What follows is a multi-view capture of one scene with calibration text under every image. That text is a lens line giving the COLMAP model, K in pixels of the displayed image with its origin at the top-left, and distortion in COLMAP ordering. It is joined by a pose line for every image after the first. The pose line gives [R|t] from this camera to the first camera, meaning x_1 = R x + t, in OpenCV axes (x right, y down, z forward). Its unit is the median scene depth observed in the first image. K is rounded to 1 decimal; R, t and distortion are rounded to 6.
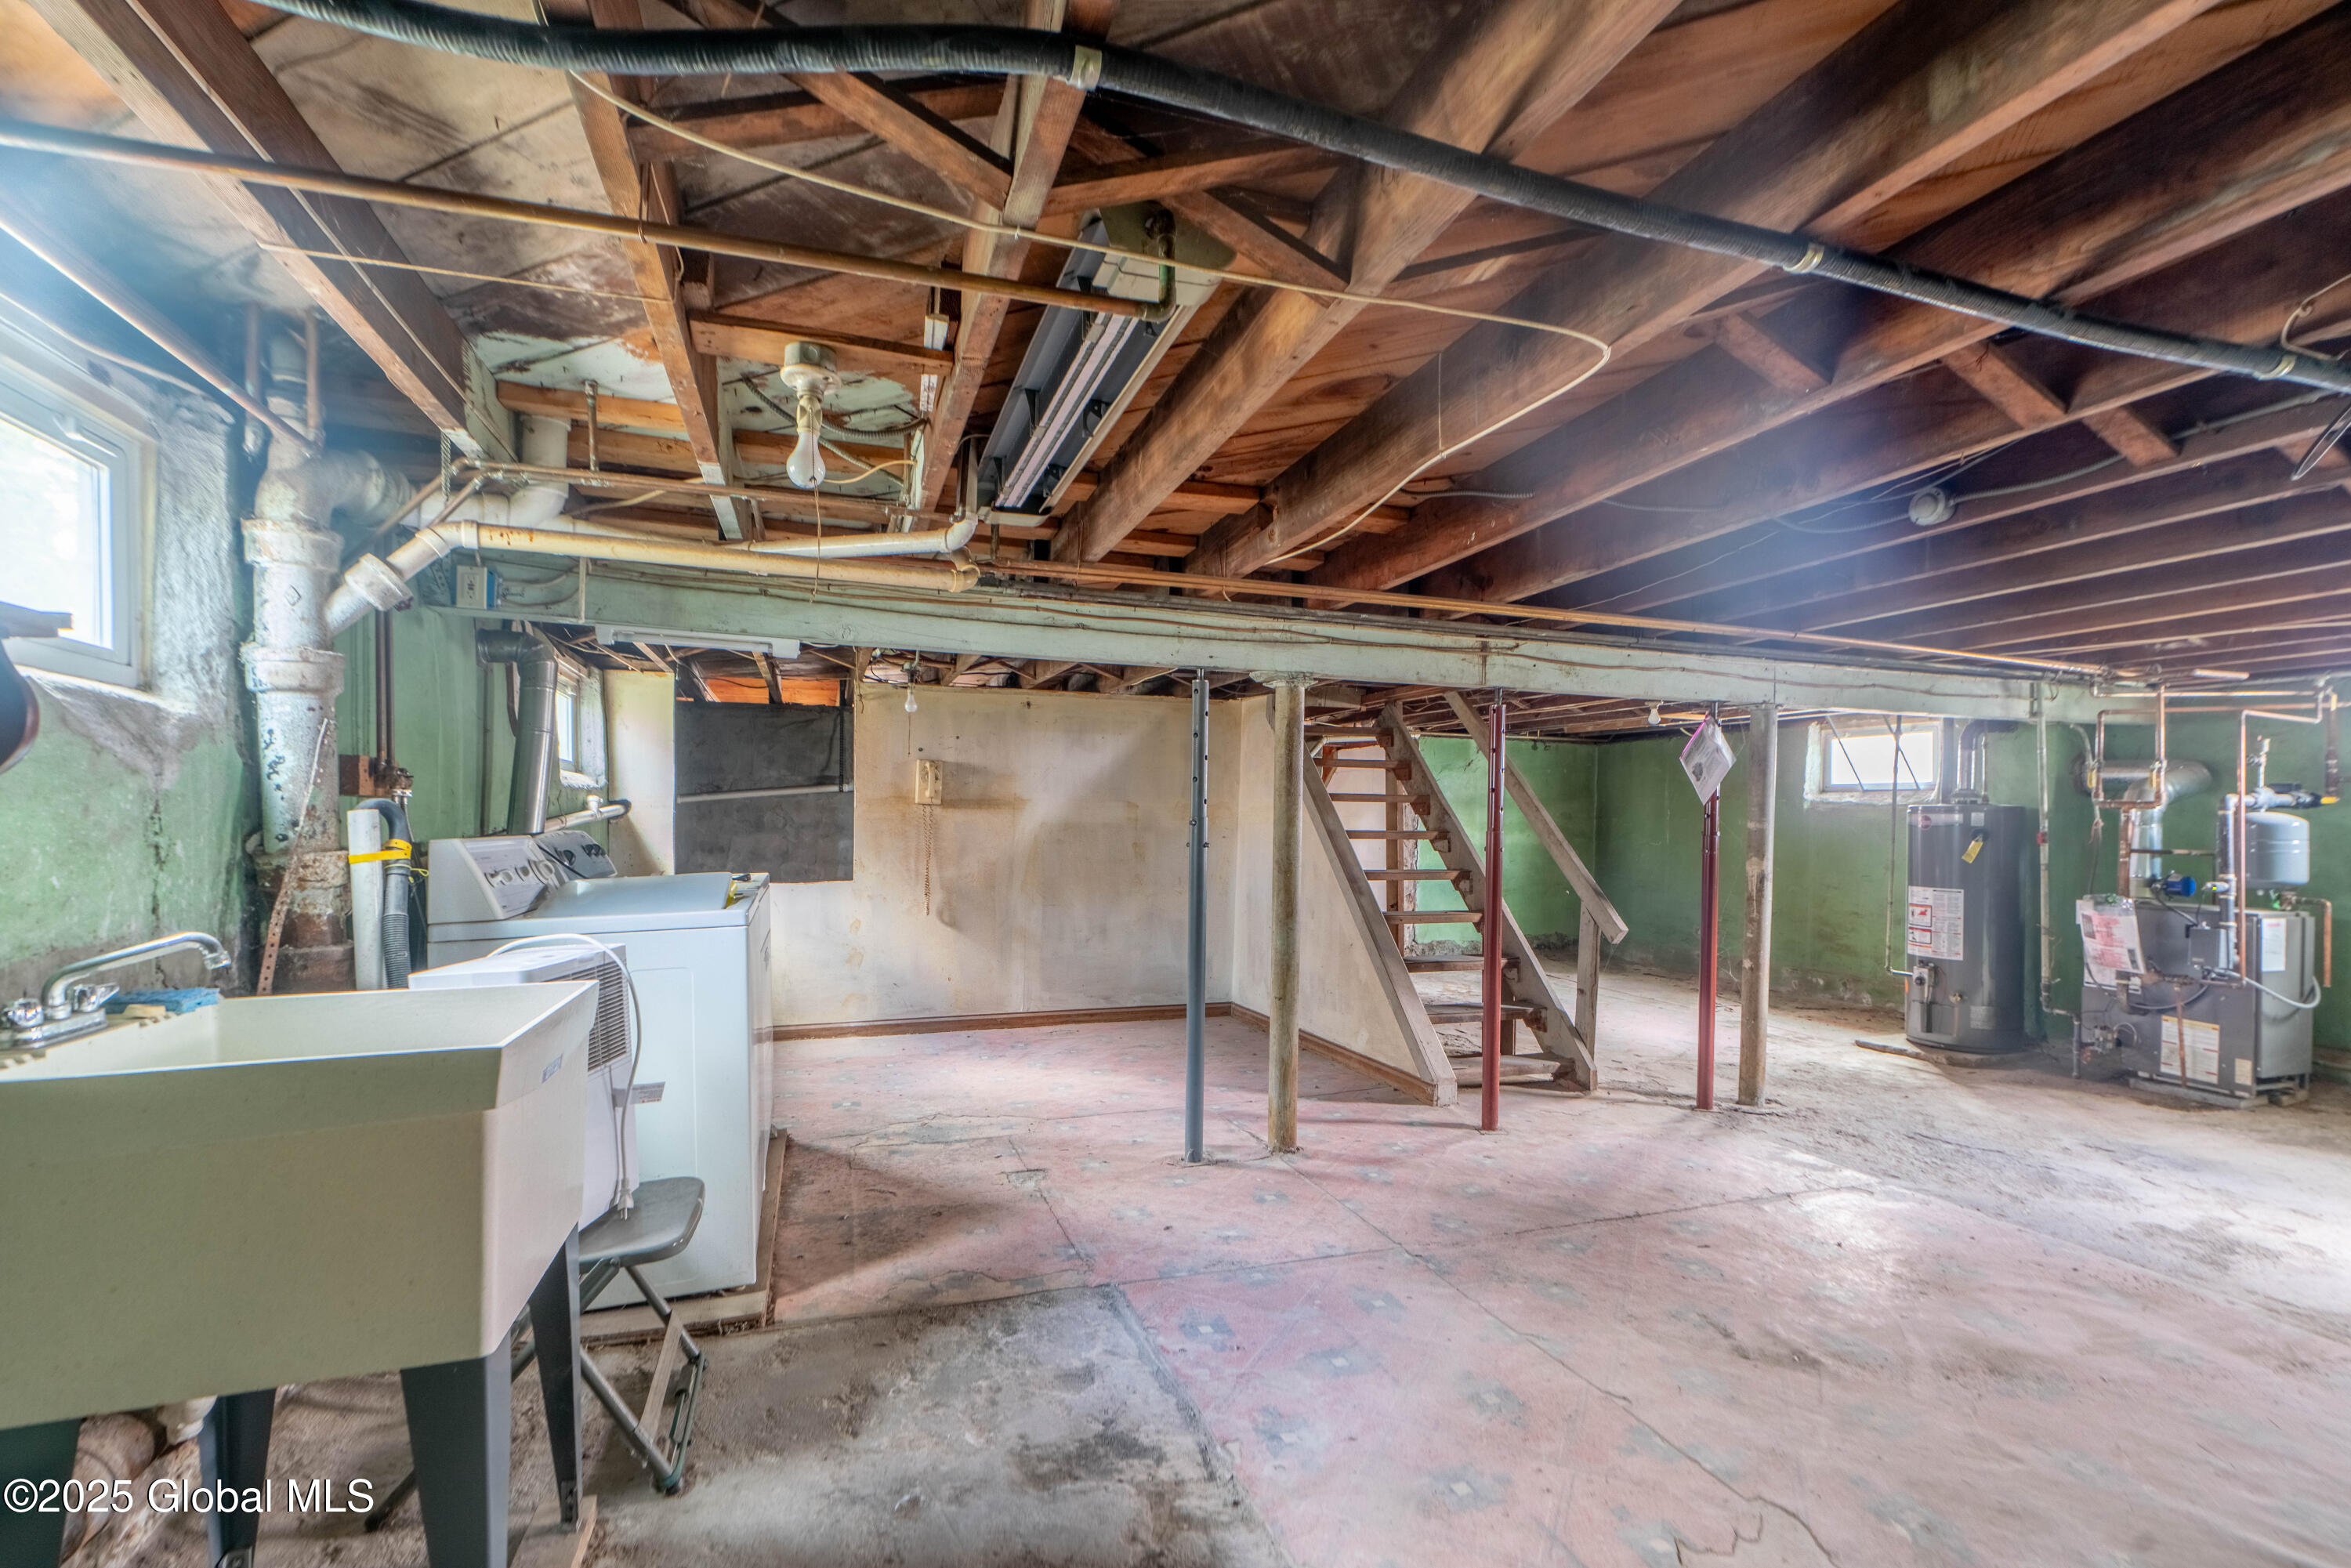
lens RADIAL K [[1052.6, 0, 1171.6], [0, 1052.6, 821.8], [0, 0, 1]] dist [-0.001493, 0.004986]
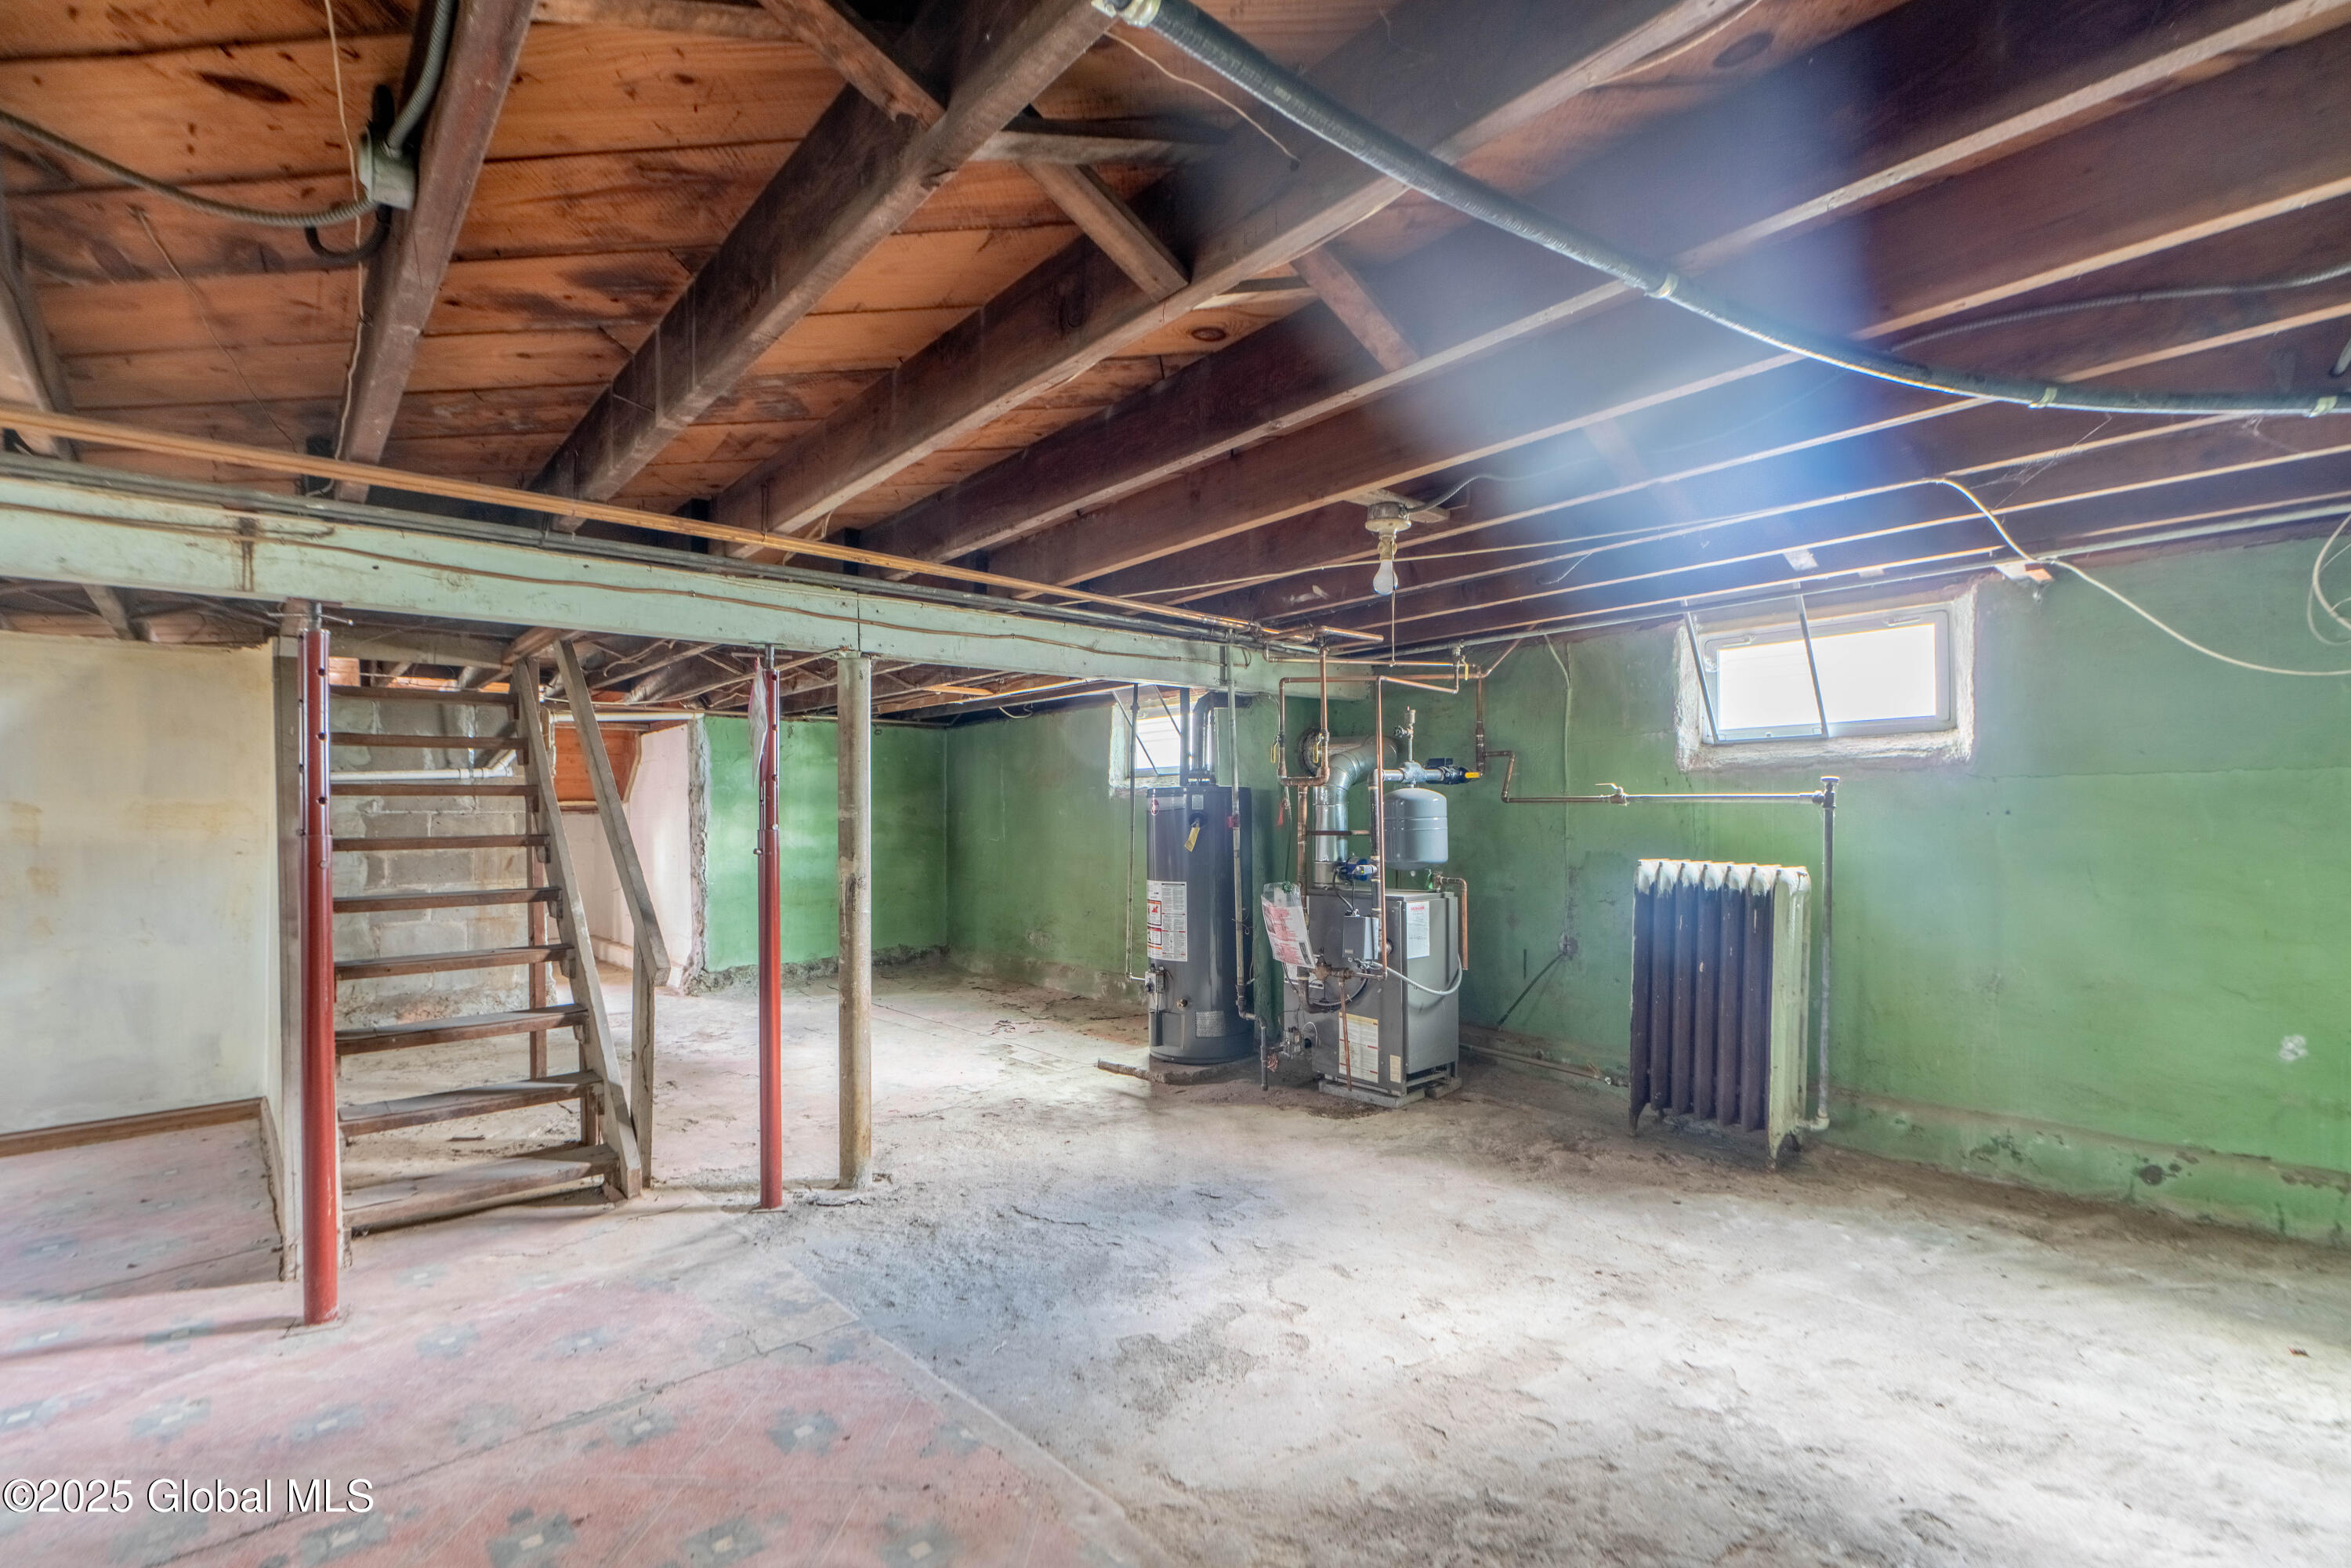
lens RADIAL K [[1052.6, 0, 1171.6], [0, 1052.6, 821.8], [0, 0, 1]] dist [-0.001493, 0.004986]
pose [[0.925879, -0.026555, 0.376886, 0.482779], [0.026664, 0.999632, 0.004928, 0.010581], [-0.376878, 0.005487, 0.926247, 0.216095]]
